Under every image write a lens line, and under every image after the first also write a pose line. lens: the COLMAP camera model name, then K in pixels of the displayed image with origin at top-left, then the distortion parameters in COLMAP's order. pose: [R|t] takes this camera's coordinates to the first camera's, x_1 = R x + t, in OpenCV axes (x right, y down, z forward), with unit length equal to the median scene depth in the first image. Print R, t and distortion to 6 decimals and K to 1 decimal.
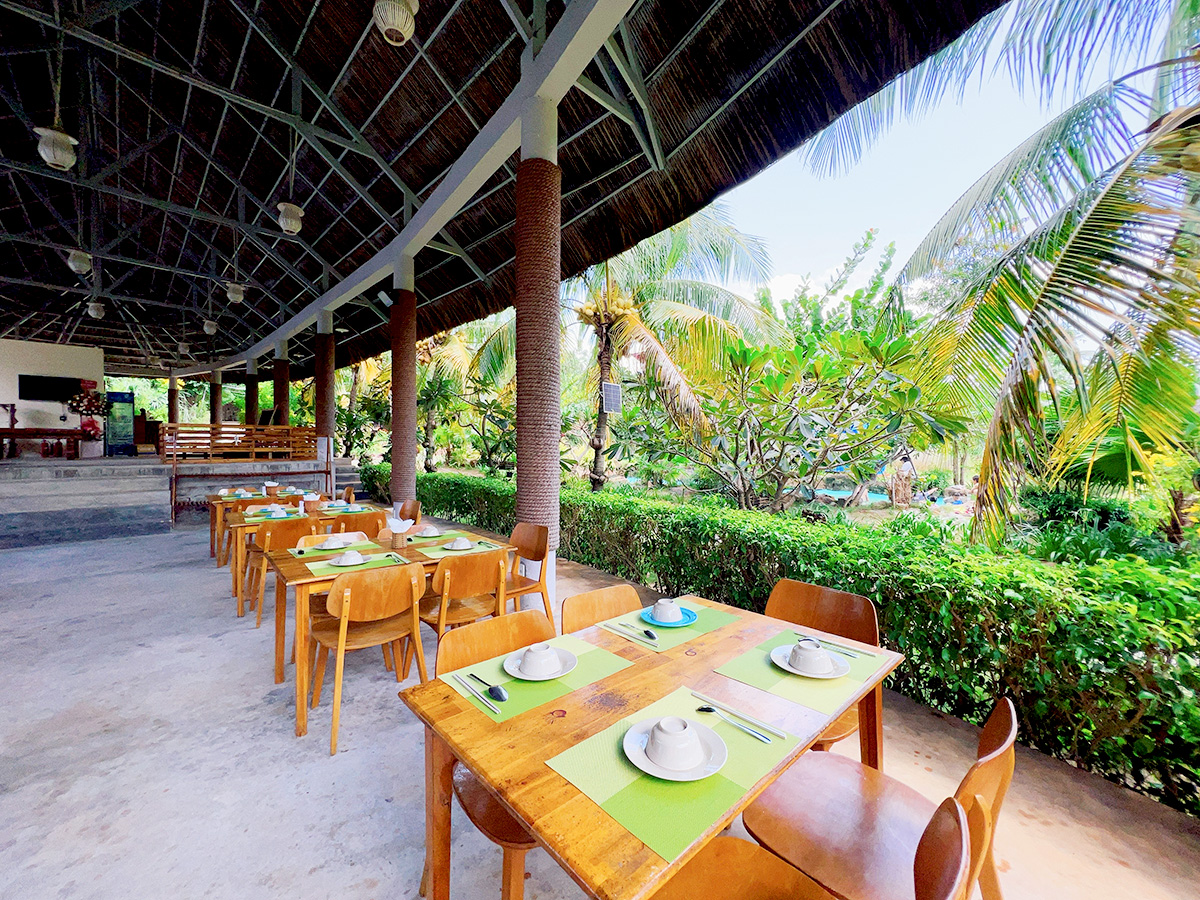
lens RADIAL K [[478.8, 0, 599.4], [0, 478.8, 446.9], [0, 0, 1]] dist [-0.002650, -0.000151]
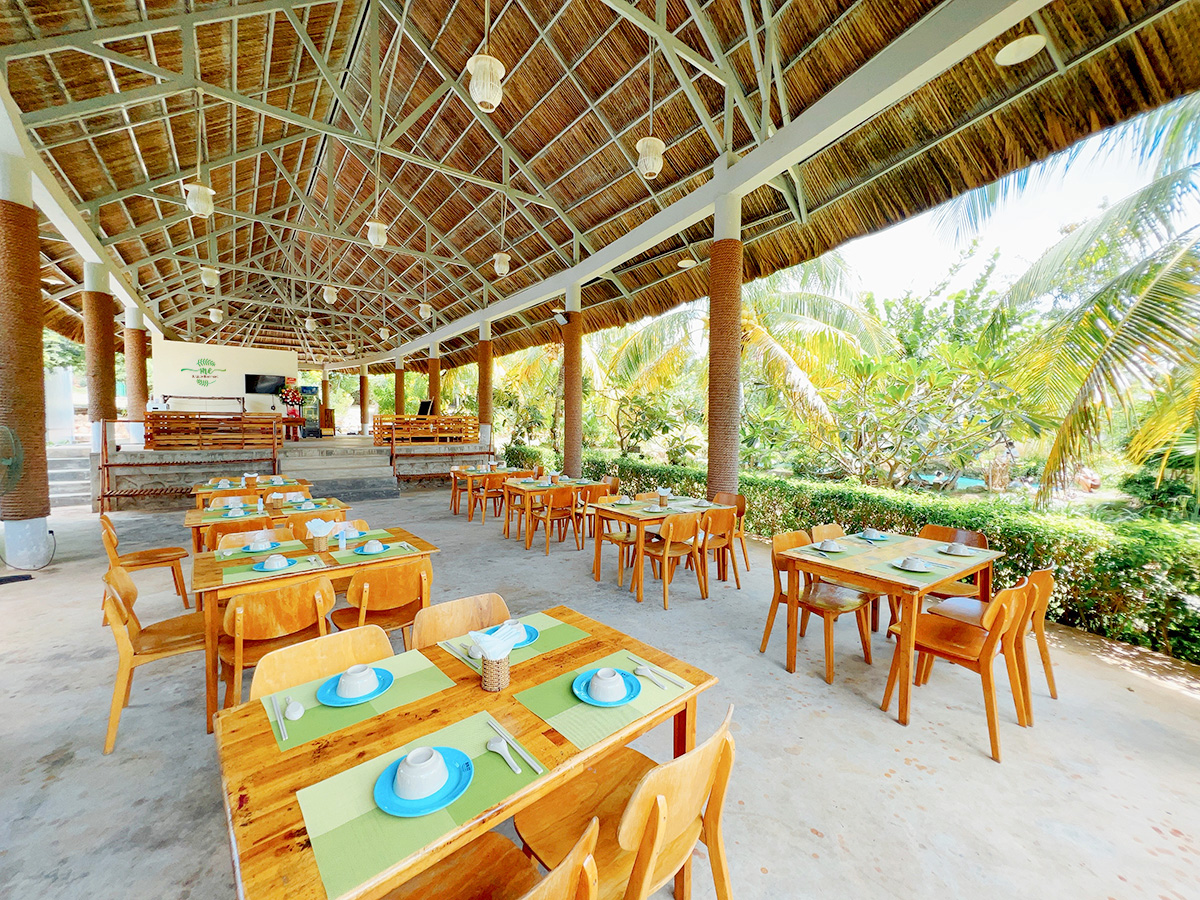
lens RADIAL K [[478.8, 0, 597.2], [0, 478.8, 447.2], [0, 0, 1]] dist [-0.002650, -0.000151]
pose [[0.991205, 0.009502, -0.131997, -0.135959], [-0.003932, 0.999093, 0.042397, -0.017411], [0.132280, -0.041505, 0.990343, -0.203782]]
